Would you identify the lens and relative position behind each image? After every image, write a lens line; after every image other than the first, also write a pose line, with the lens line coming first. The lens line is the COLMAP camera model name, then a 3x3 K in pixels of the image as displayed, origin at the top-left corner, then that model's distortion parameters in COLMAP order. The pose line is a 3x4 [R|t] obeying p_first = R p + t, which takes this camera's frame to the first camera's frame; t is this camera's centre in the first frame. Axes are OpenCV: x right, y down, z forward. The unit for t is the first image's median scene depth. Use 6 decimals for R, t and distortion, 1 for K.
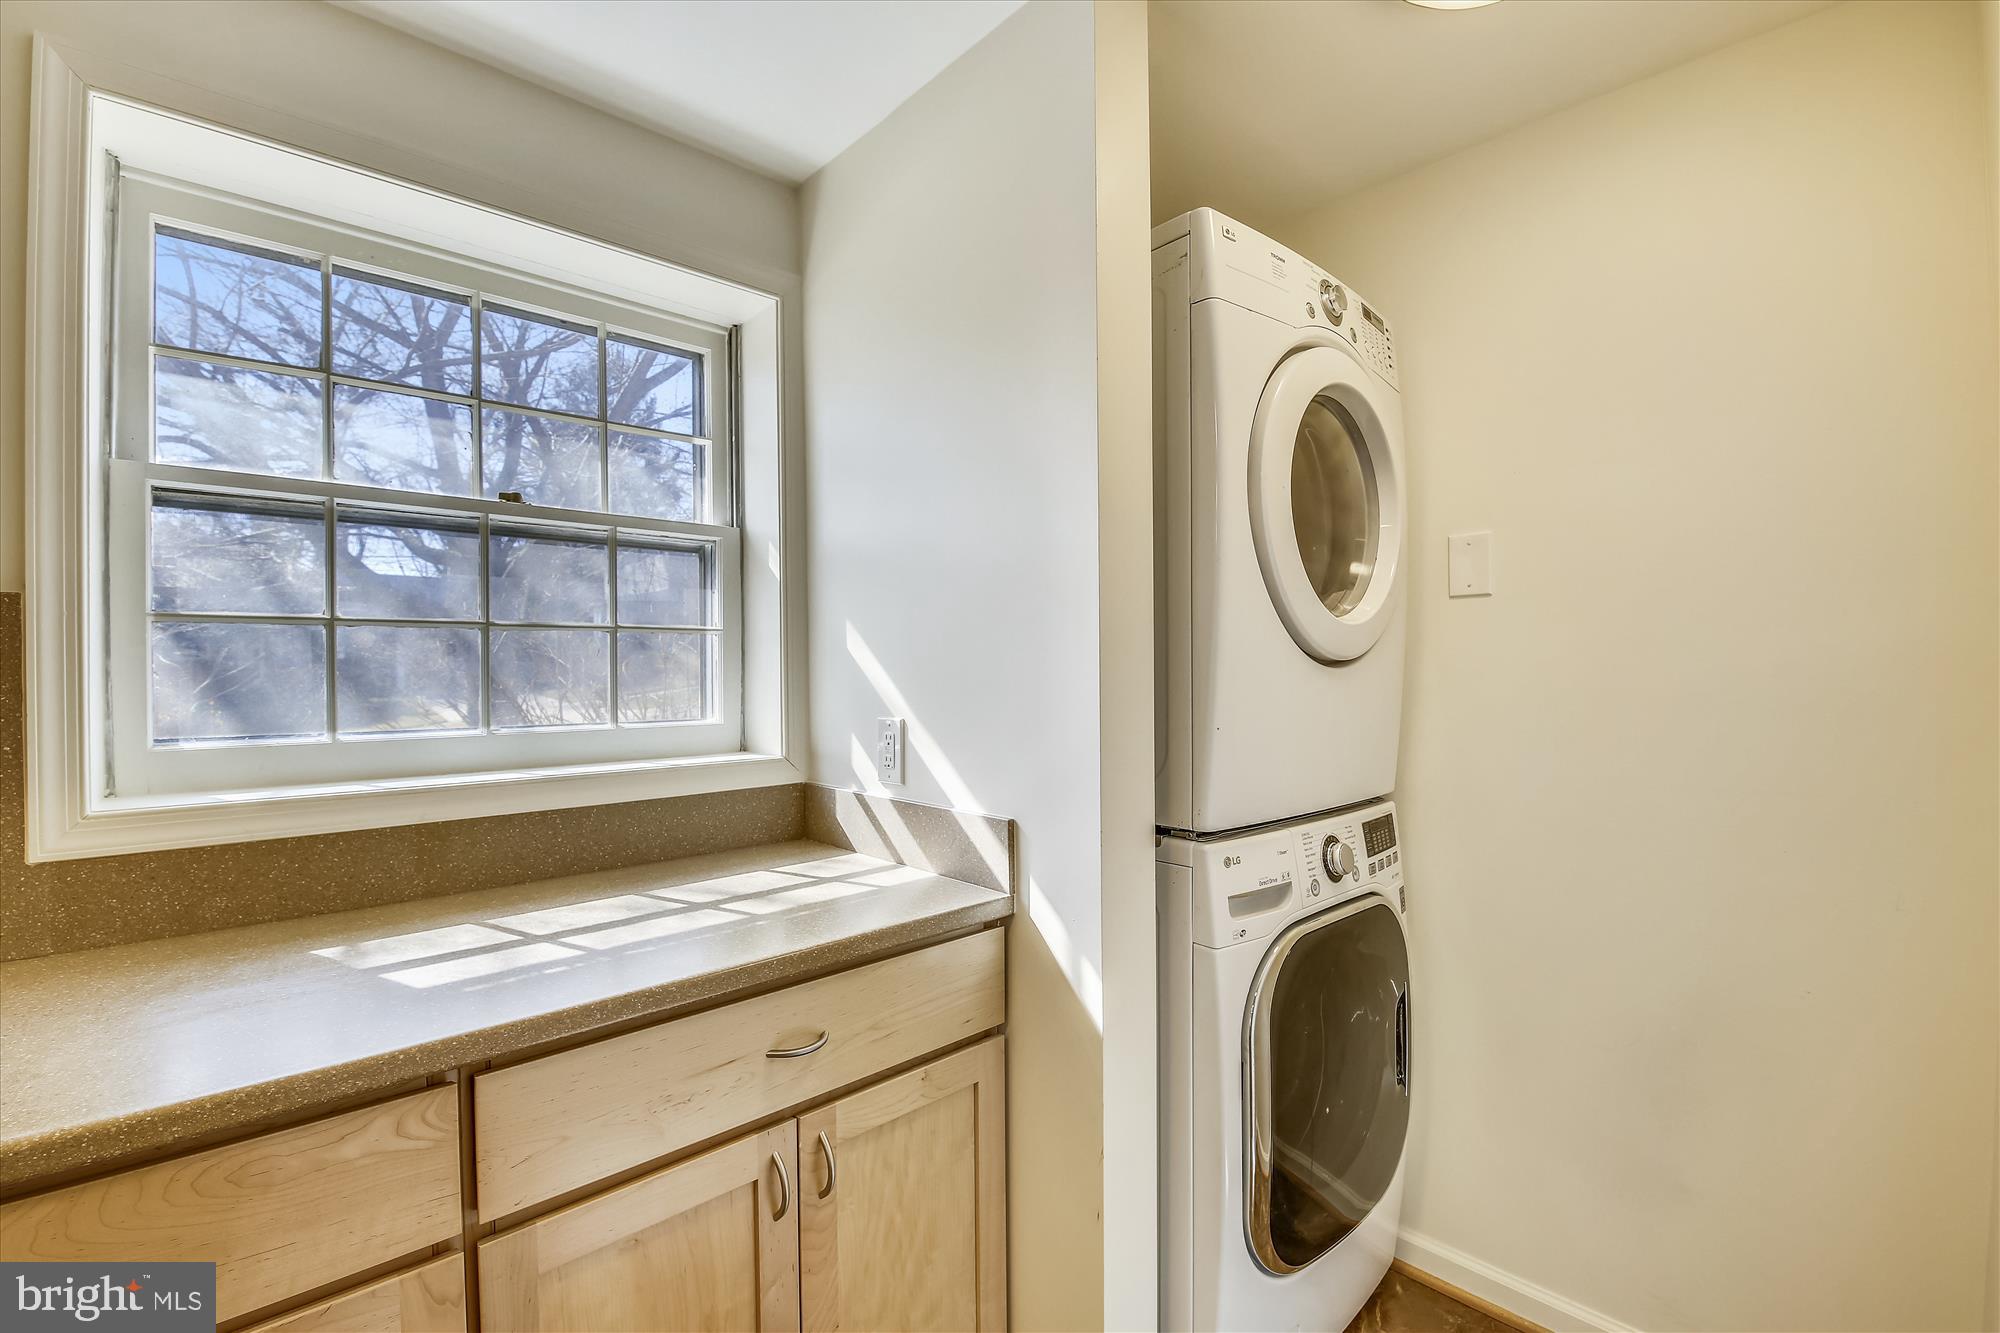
lens RADIAL K [[875.2, 0, 1002.4], [0, 875.2, 672.9], [0, 0, 1]] dist [-0.017897, -0.001288]
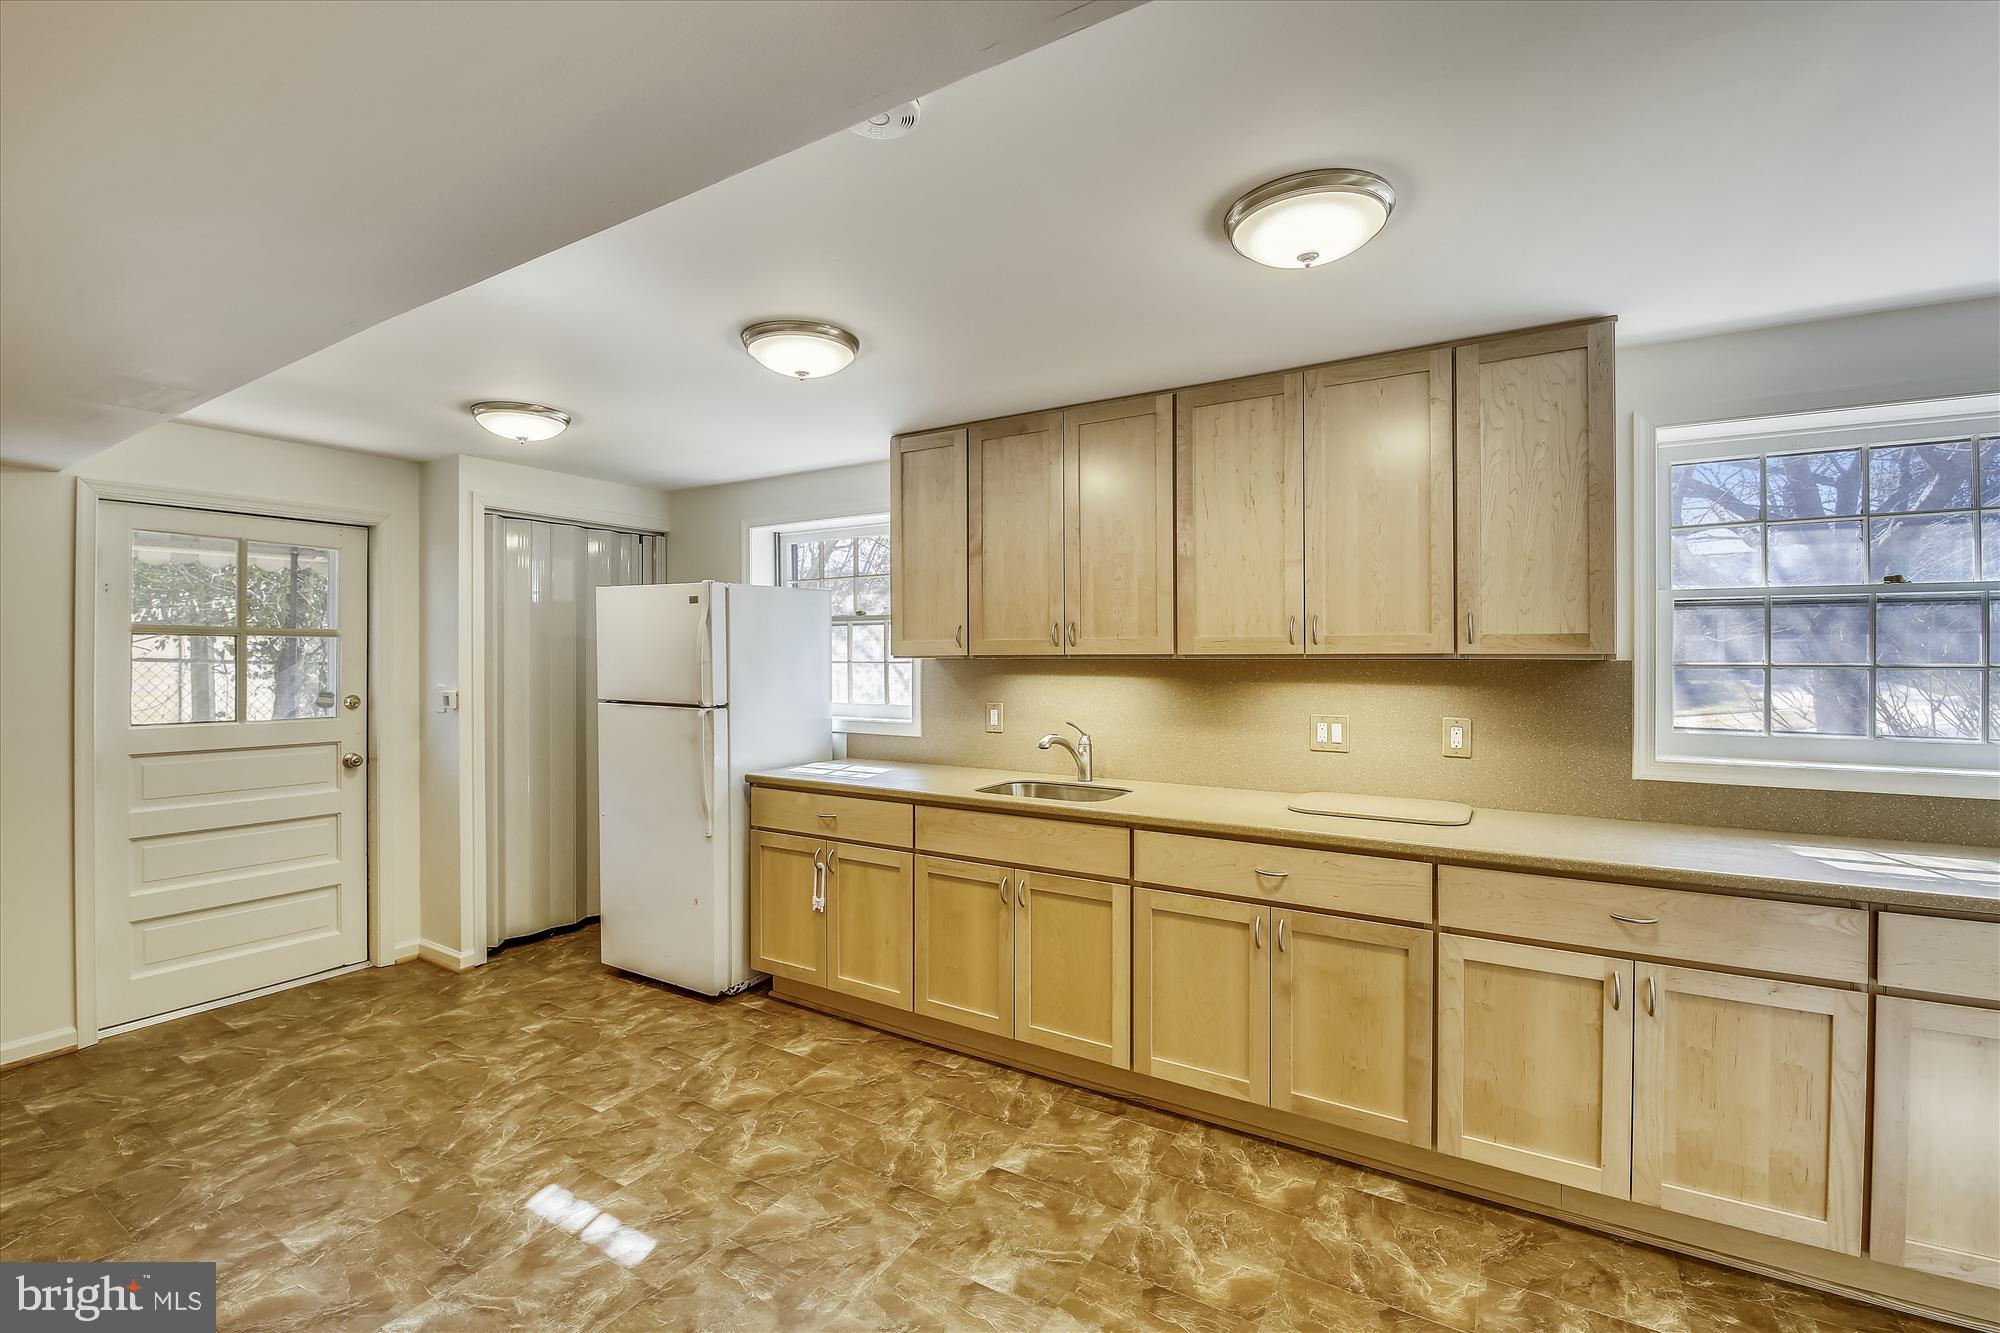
lens RADIAL K [[875.2, 0, 1001.6], [0, 875.2, 661.4], [0, 0, 1]] dist [-0.017897, -0.001288]
pose [[0.272671, 0.012501, -0.962026, 0.625901], [-0.002037, 0.999921, 0.012416, -0.117308], [0.962105, -0.001426, 0.272675, -1.265014]]
